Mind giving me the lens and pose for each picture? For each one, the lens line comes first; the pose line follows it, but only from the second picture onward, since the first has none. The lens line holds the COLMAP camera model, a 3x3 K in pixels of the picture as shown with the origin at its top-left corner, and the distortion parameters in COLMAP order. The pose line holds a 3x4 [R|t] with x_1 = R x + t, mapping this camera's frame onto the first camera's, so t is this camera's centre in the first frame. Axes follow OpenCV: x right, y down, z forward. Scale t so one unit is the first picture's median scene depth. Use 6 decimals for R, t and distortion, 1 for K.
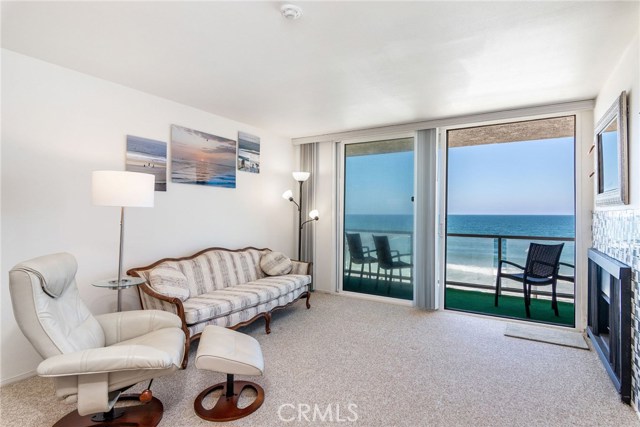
lens RADIAL K [[336.6, 0, 317.0], [0, 336.6, 212.6], [0, 0, 1]] dist [0.019661, 0.000610]
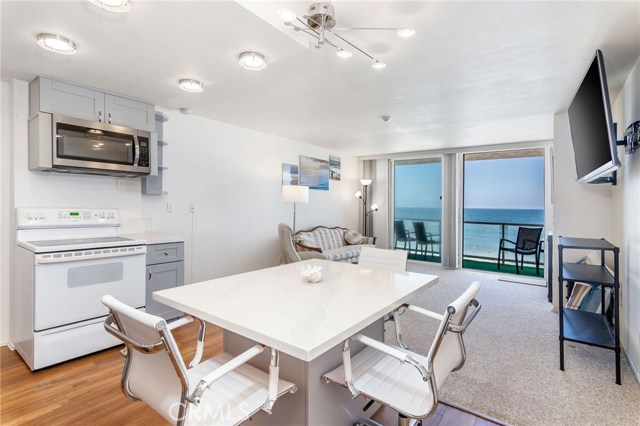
lens RADIAL K [[315.8, 0, 314.2], [0, 315.8, 196.6], [0, 0, 1]] dist [-0.012149, -0.000898]
pose [[0.994721, 0.007221, -0.102360, -0.143856], [-0.010390, 0.999482, -0.030454, 0.003949], [0.102087, 0.031357, 0.994281, -0.485109]]
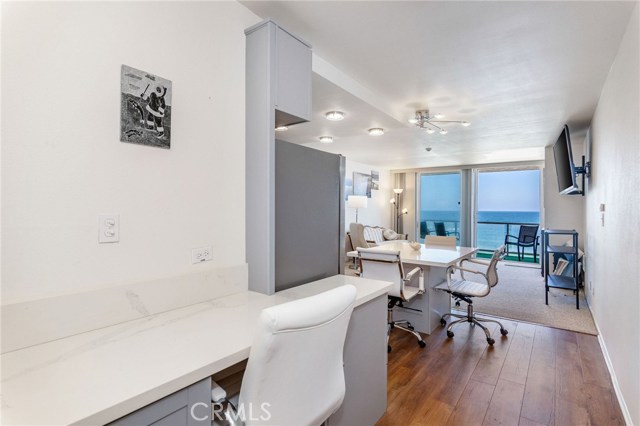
lens RADIAL K [[315.8, 0, 309.8], [0, 315.8, 202.4], [0, 0, 1]] dist [-0.012149, -0.000898]
pose [[0.993668, 0.002107, -0.112332, -0.373965], [-0.004718, 0.999725, -0.022982, 0.001739], [0.112253, 0.023367, 0.993405, -0.918960]]
